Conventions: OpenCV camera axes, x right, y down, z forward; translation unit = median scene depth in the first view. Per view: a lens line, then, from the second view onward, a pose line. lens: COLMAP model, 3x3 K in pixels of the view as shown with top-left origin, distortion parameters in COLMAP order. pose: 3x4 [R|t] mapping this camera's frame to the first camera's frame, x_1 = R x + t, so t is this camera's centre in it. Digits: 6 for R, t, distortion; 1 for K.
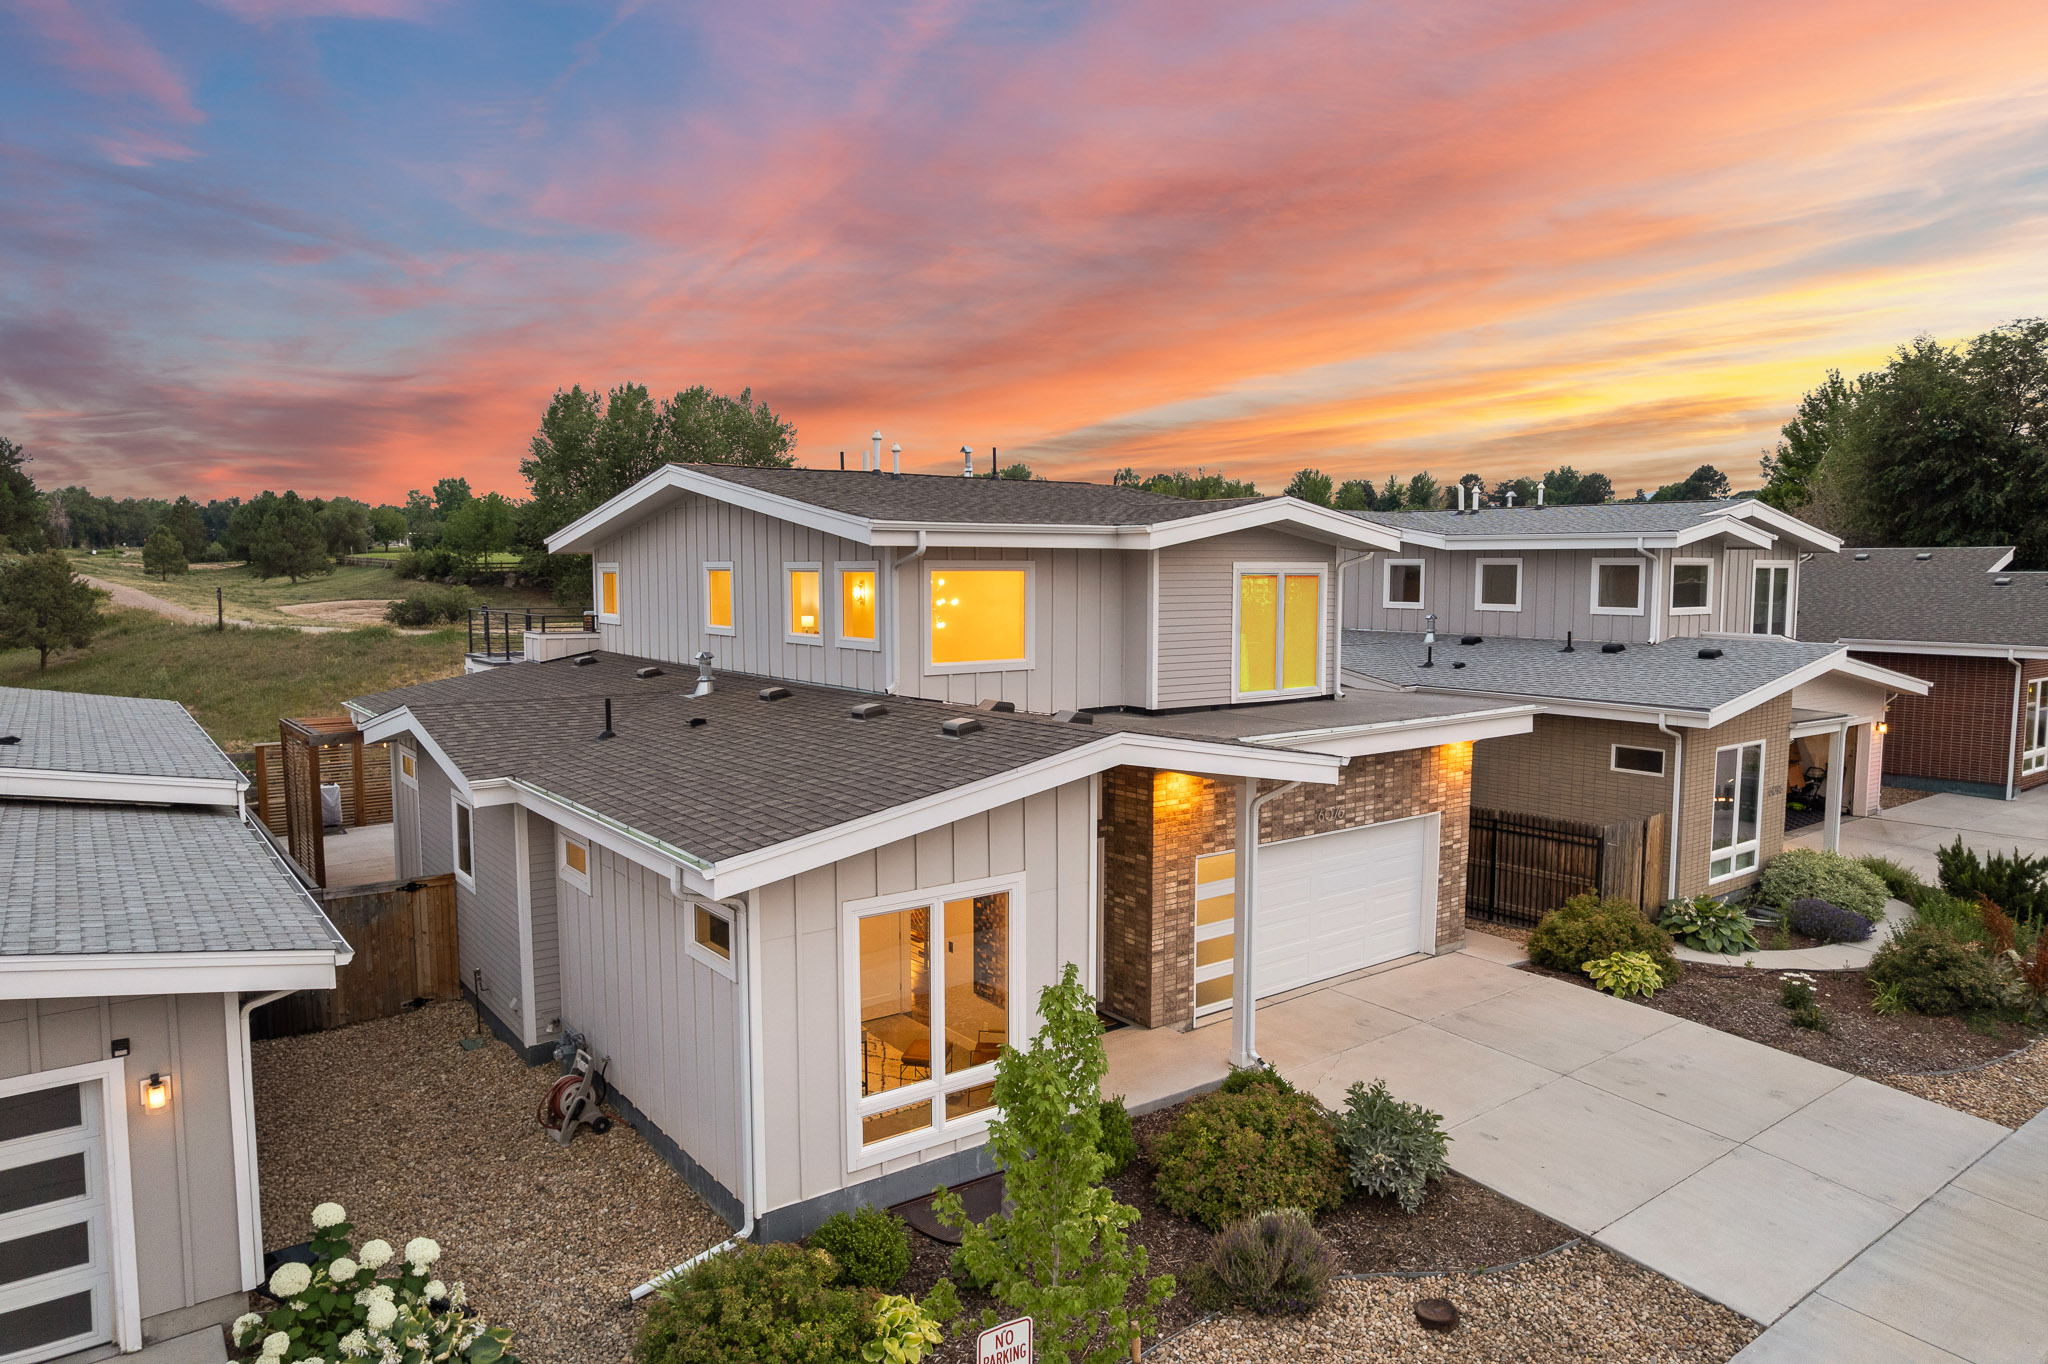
lens RADIAL K [[1305.6, 0, 1015.2], [0, 1305.6, 685.0], [0, 0, 1]] dist [-0.088173, 0.082624]
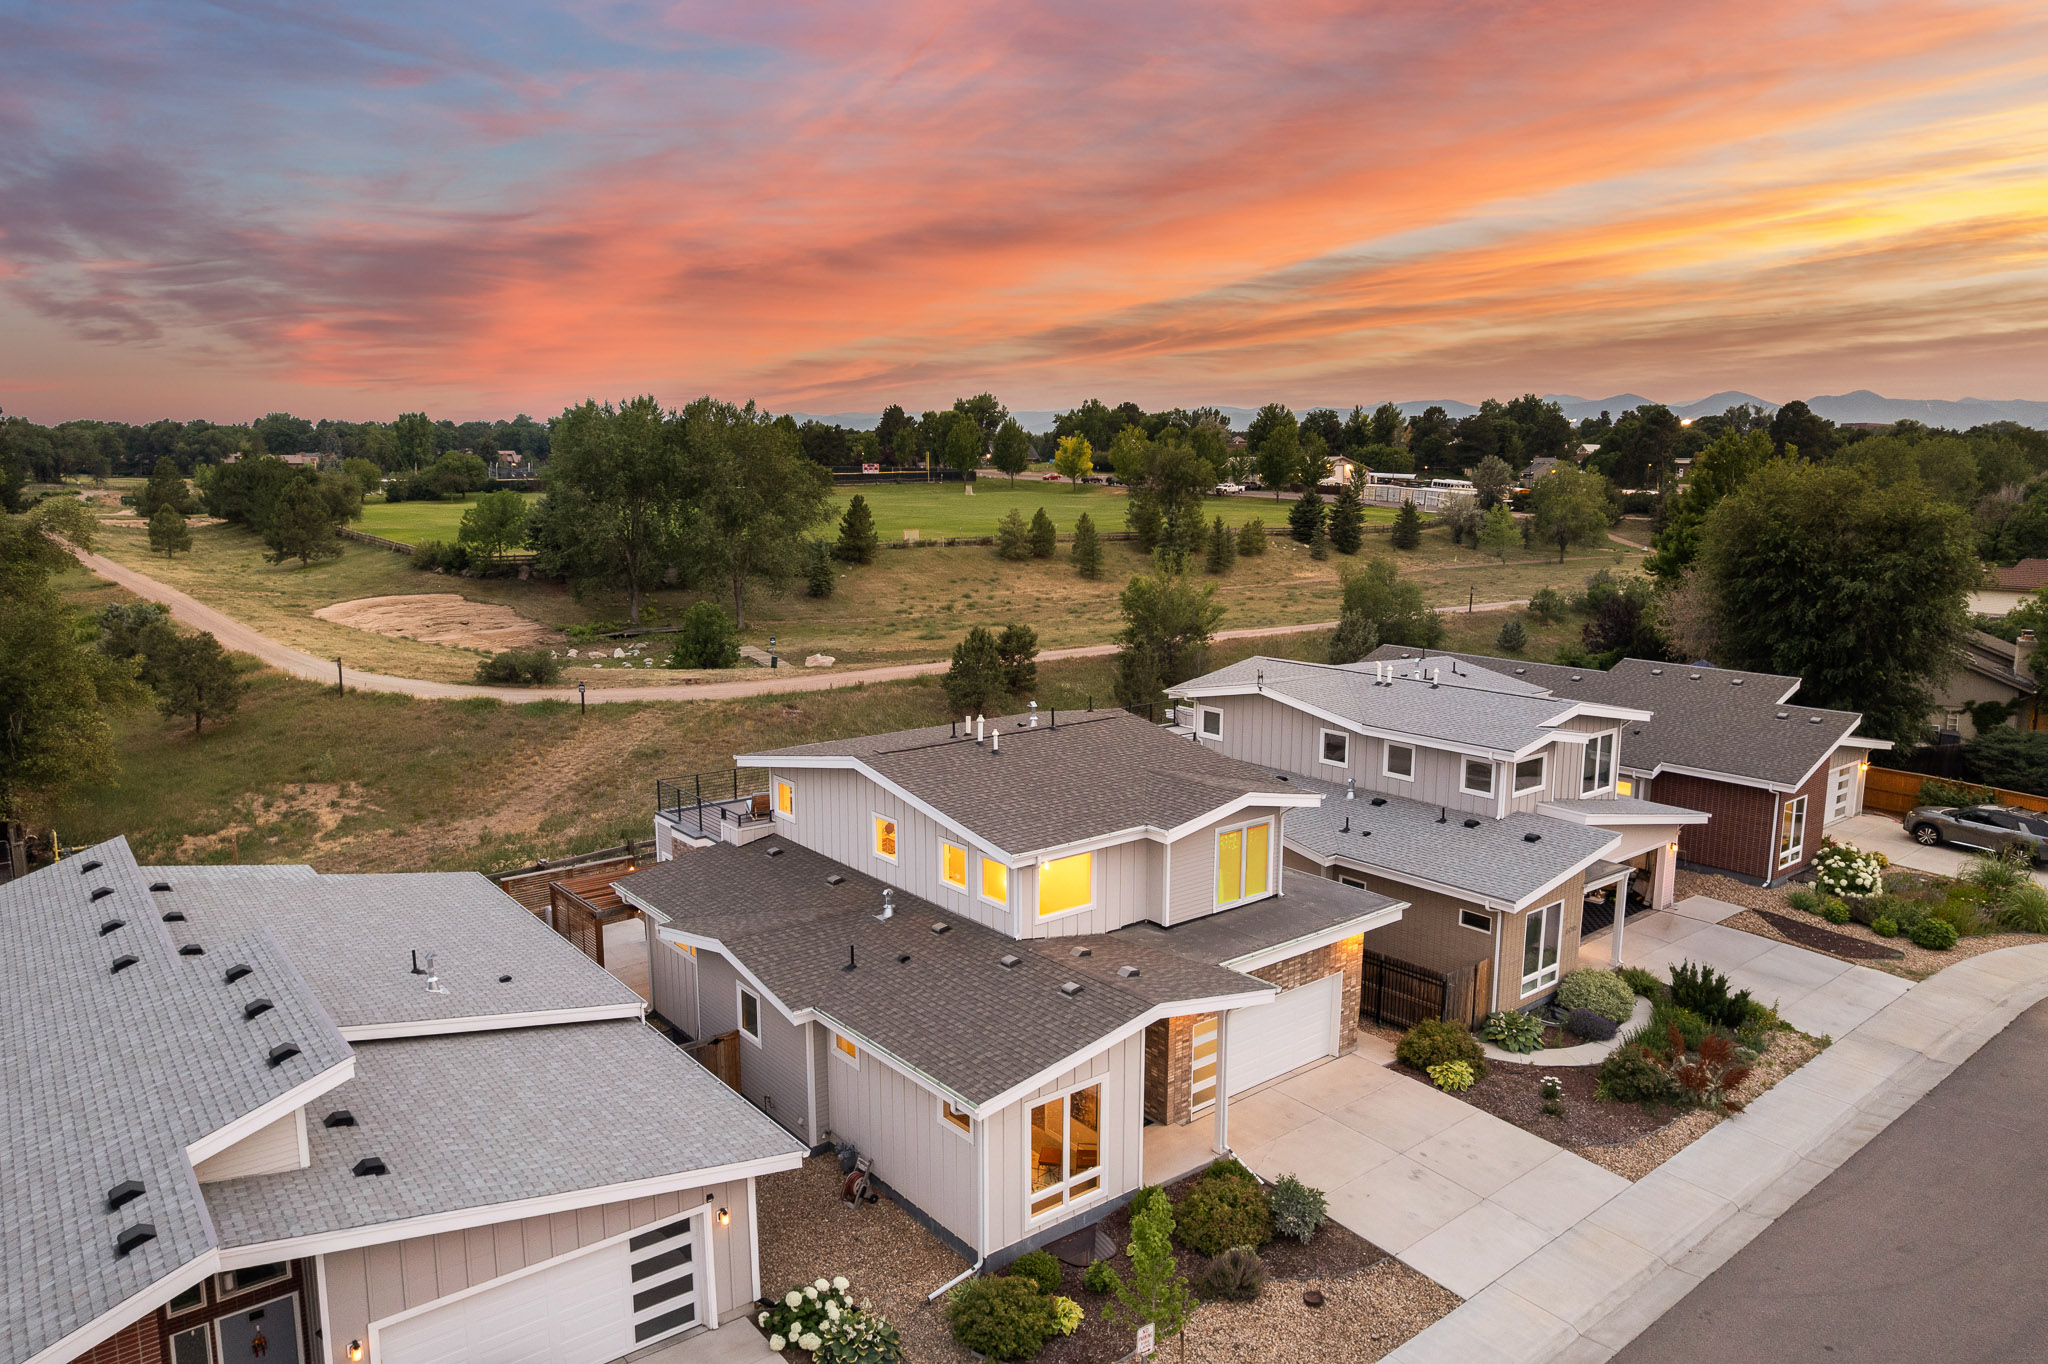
lens RADIAL K [[1329.1, 0, 1013.8], [0, 1329.1, 682.4], [0, 0, 1]] dist [-0.075100, 0.062360]
pose [[0.999577, -0.006615, 0.028308, -0.133003], [0.004732, 0.997804, 0.066070, -0.403640], [-0.028683, -0.065908, 0.997413, -0.648352]]
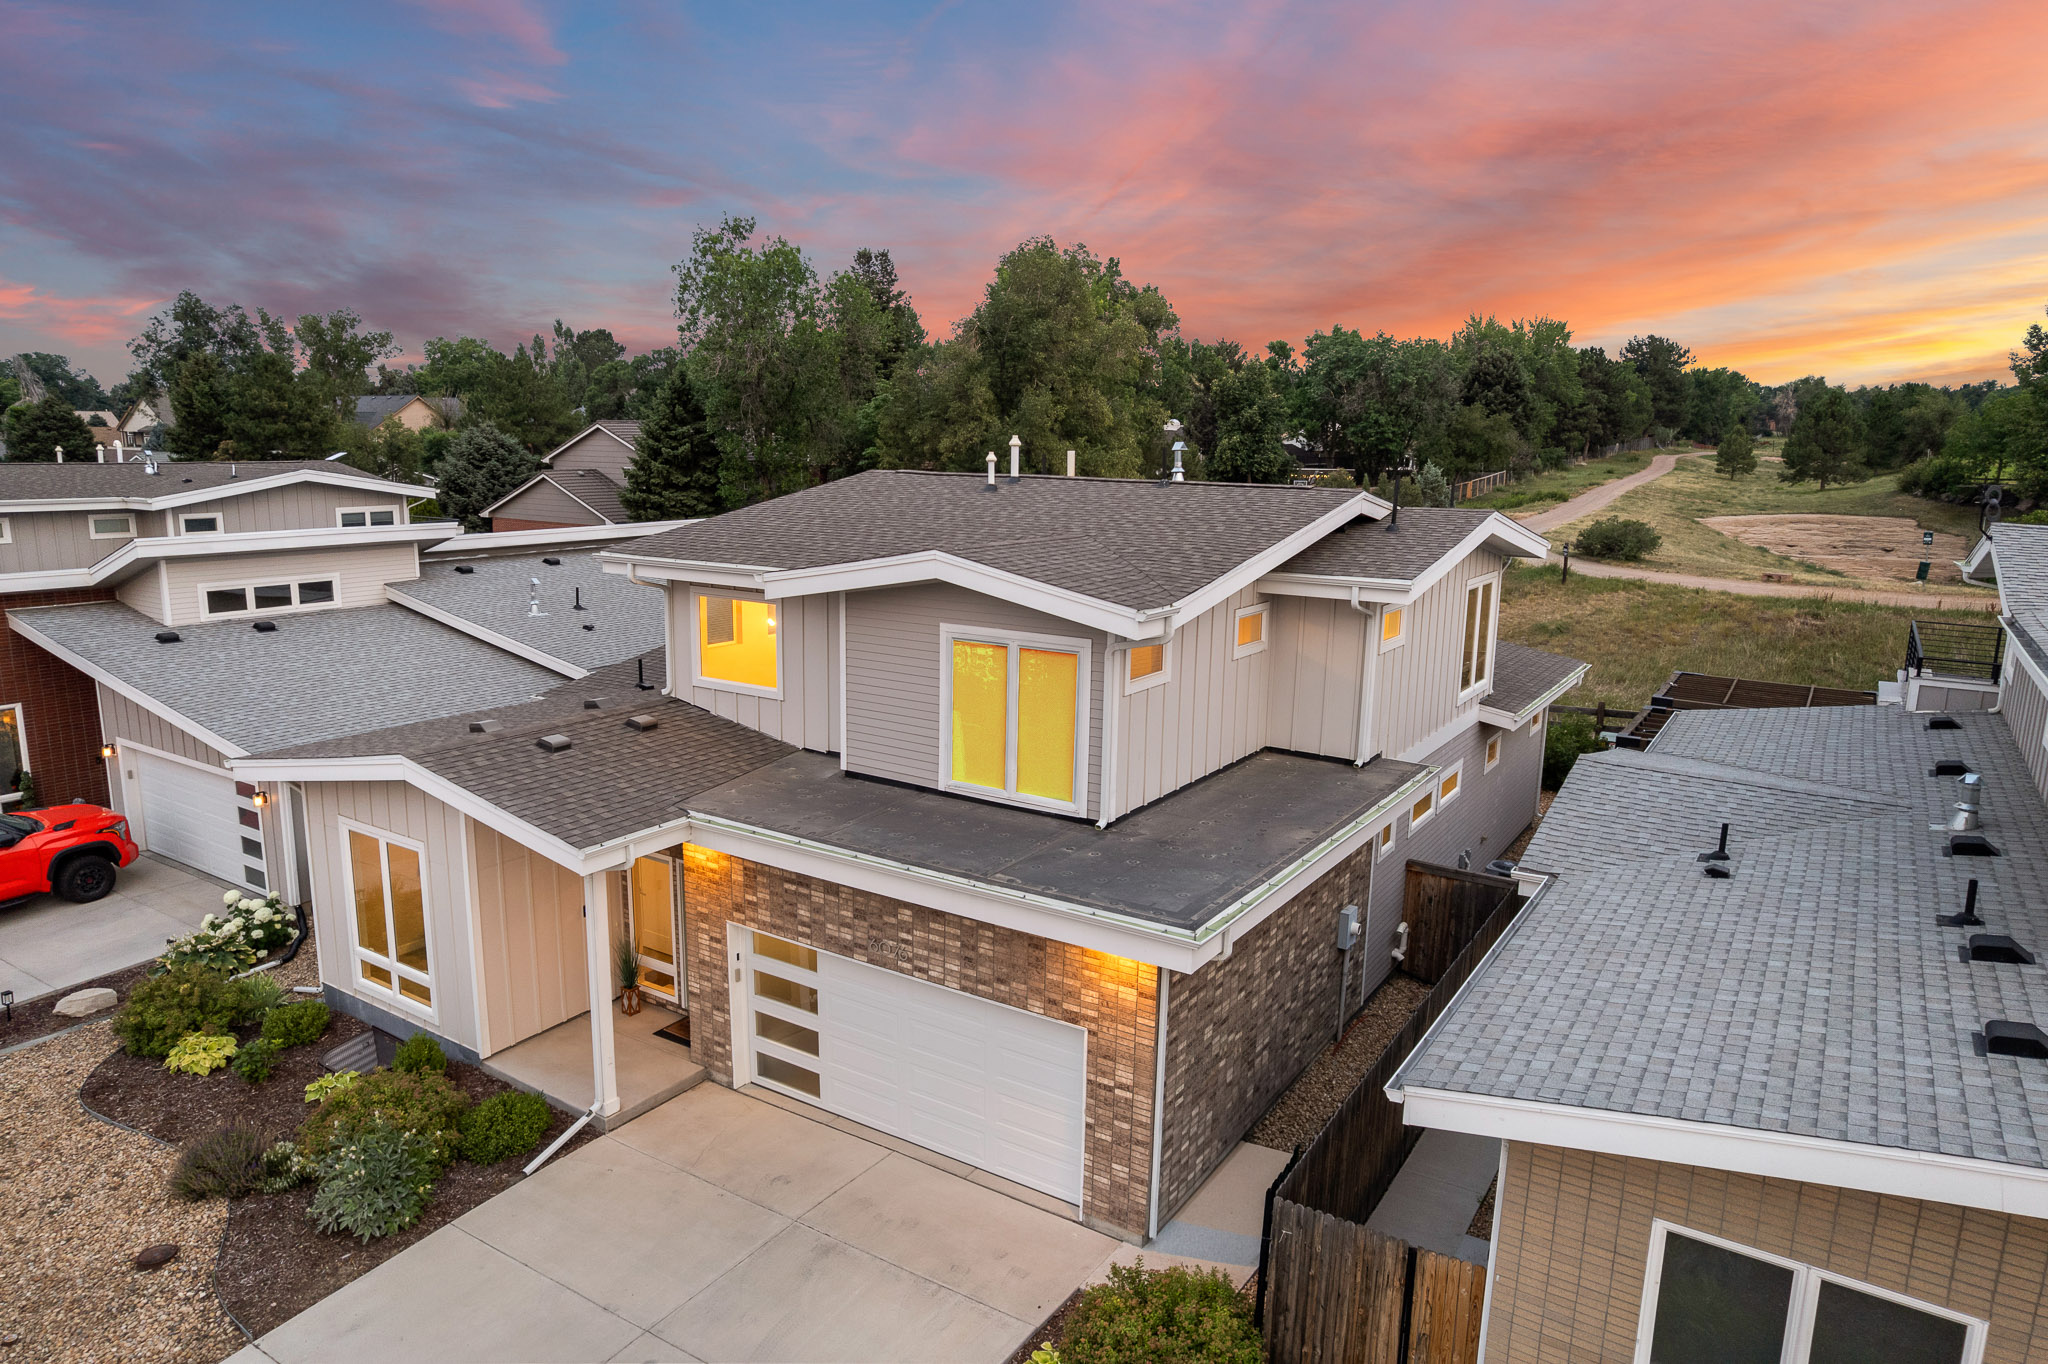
lens RADIAL K [[1305.6, 0, 1015.2], [0, 1305.6, 685.0], [0, 0, 1]] dist [-0.088173, 0.082624]
pose [[0.346631, 0.181922, -0.920191, 0.995272], [-0.099192, 0.982621, 0.156900, -0.198911], [0.932742, 0.036889, 0.358652, 0.786110]]
